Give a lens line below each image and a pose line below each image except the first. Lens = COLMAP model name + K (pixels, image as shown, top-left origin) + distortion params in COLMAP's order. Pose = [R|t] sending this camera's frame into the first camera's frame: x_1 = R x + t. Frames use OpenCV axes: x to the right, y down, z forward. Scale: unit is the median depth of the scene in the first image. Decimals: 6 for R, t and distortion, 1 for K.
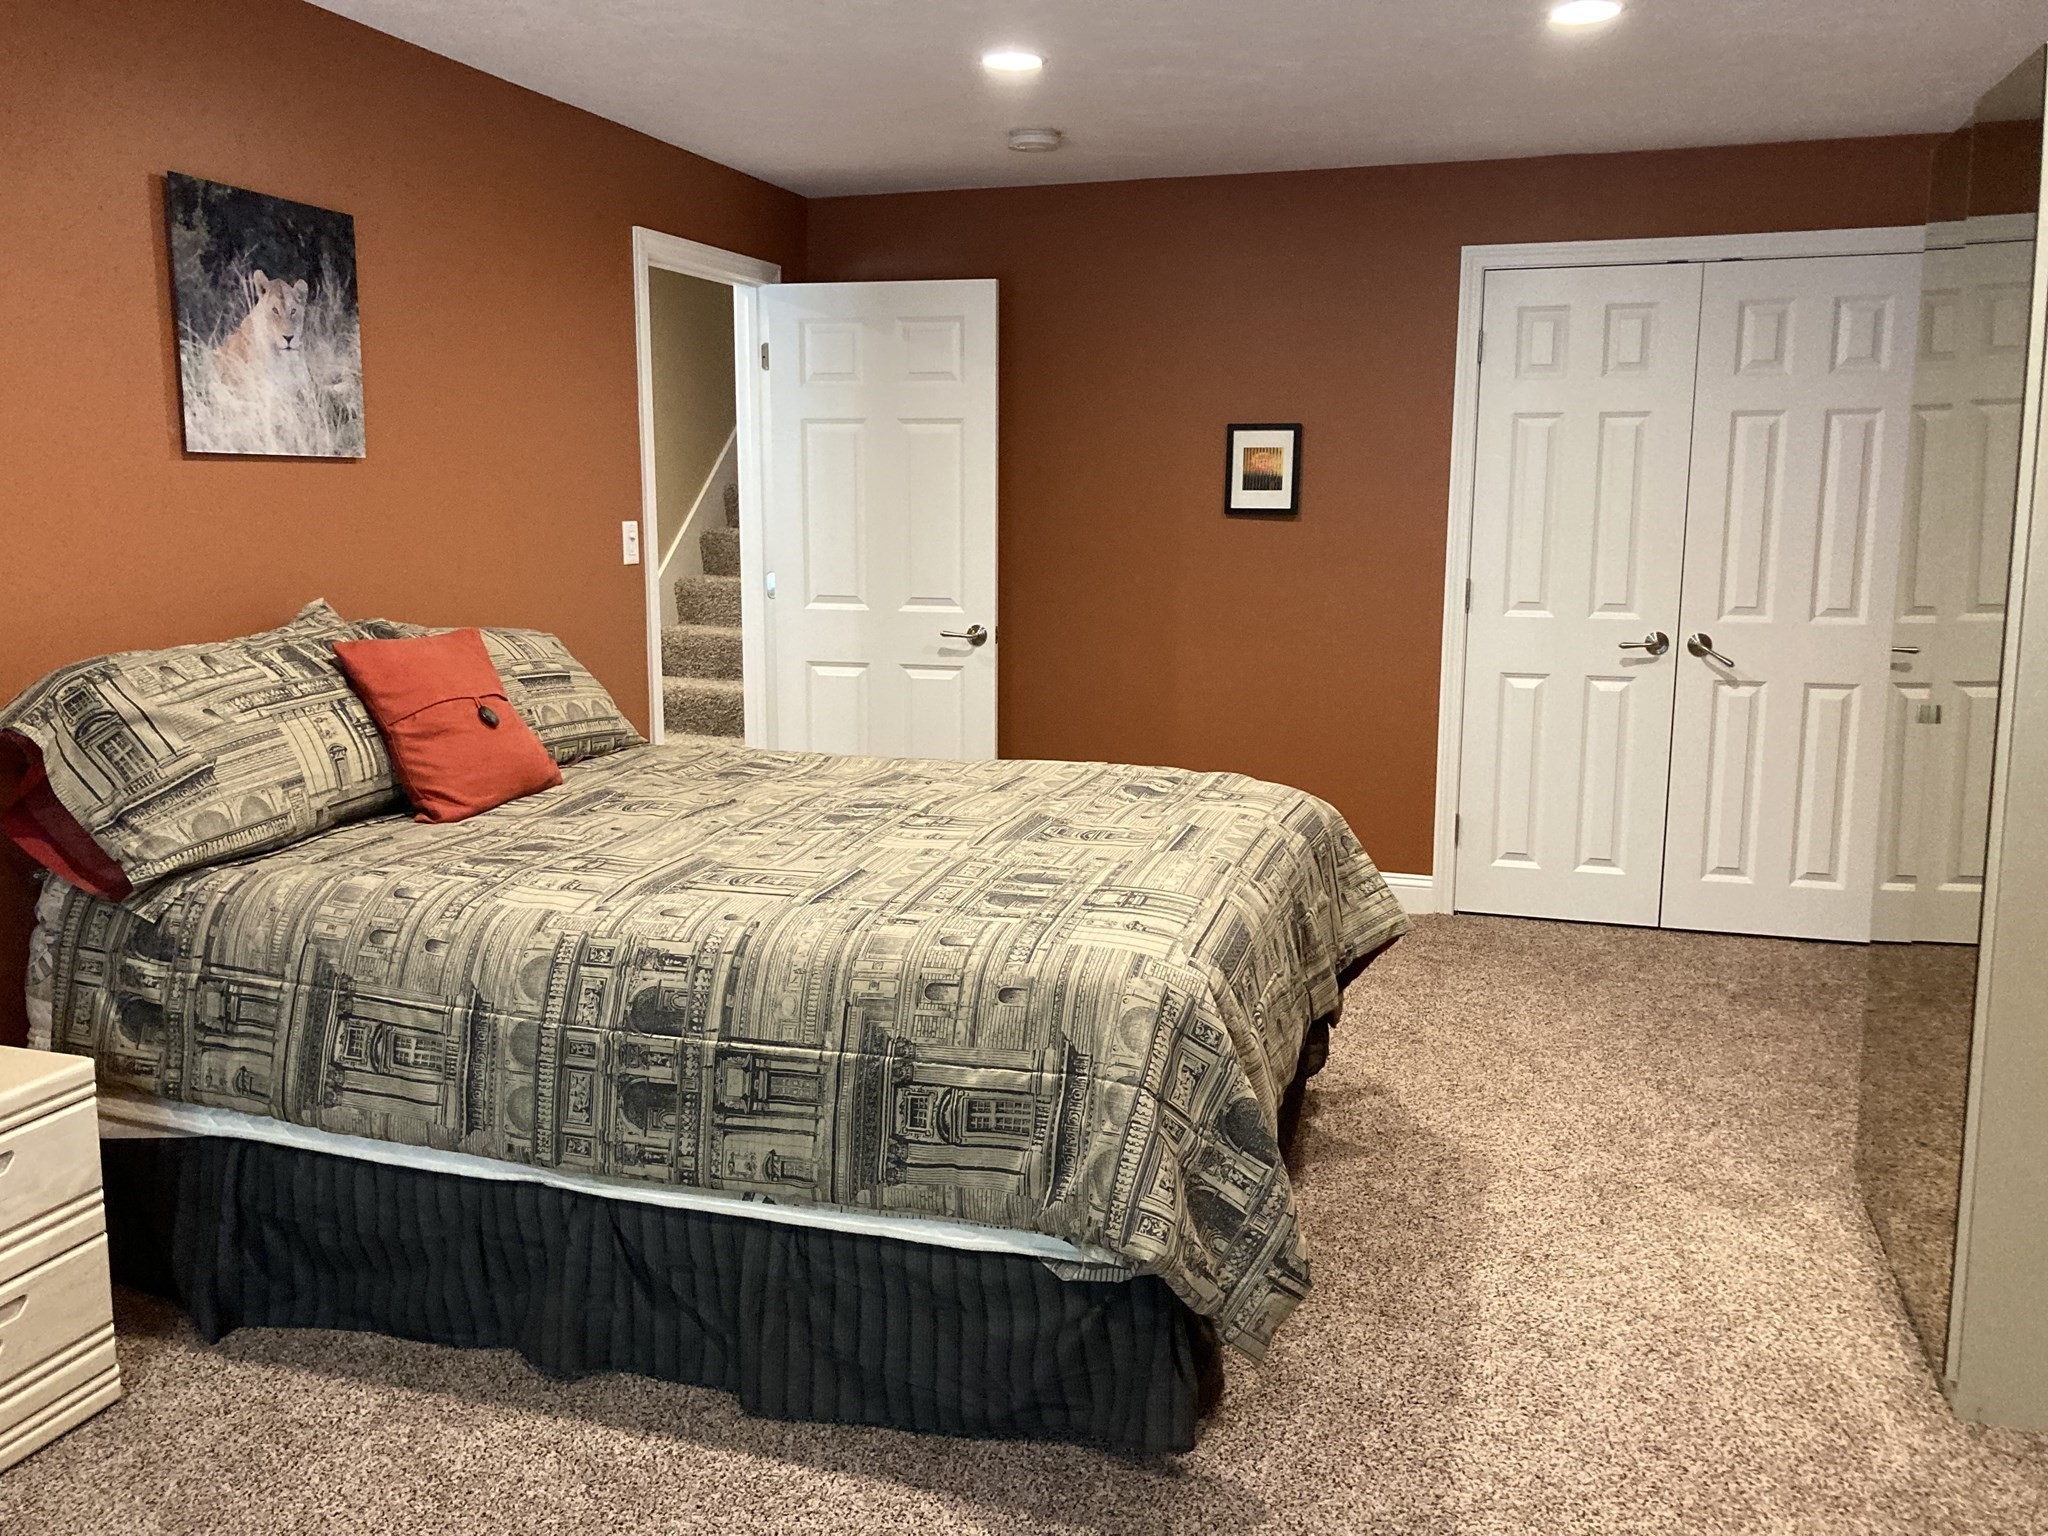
lens RADIAL K [[1650.3, 0, 1024.0], [0, 1650.3, 768.0], [0, 0, 1]] dist [0.002222, 0.000278]
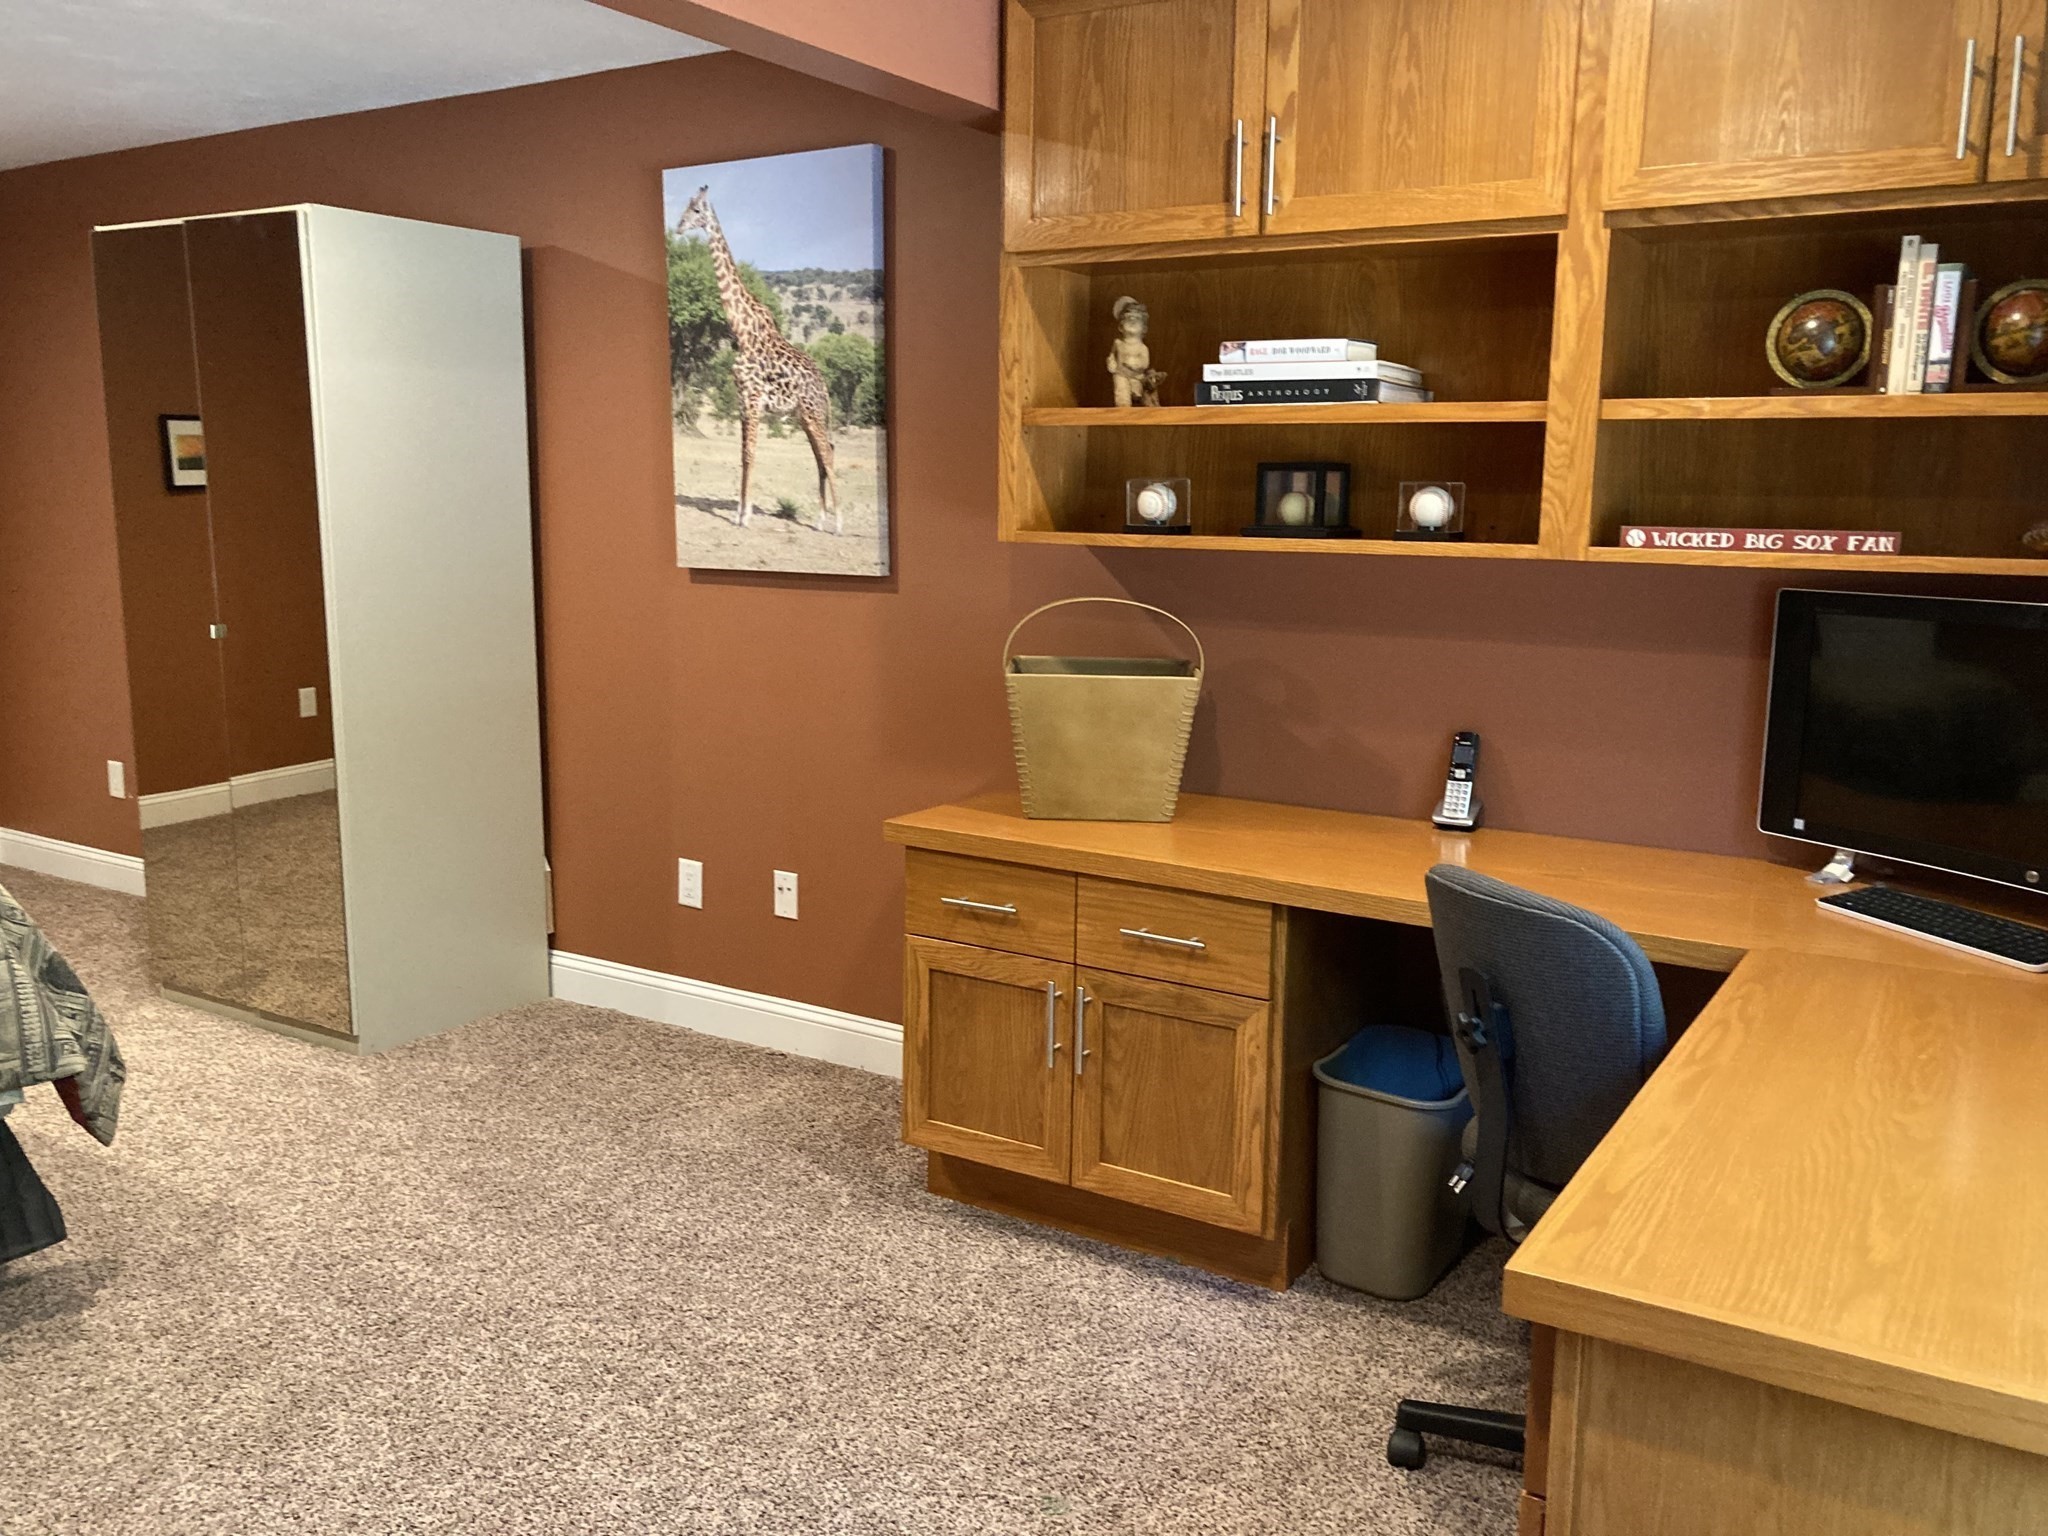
lens RADIAL K [[1650.3, 0, 1024.0], [0, 1650.3, 768.0], [0, 0, 1]] dist [0.002222, 0.000278]
pose [[0.223673, -0.170271, 0.959676, -0.891776], [0.153665, 0.978469, 0.137790, 0.003031], [-0.962475, 0.116649, 0.245021, -0.039155]]
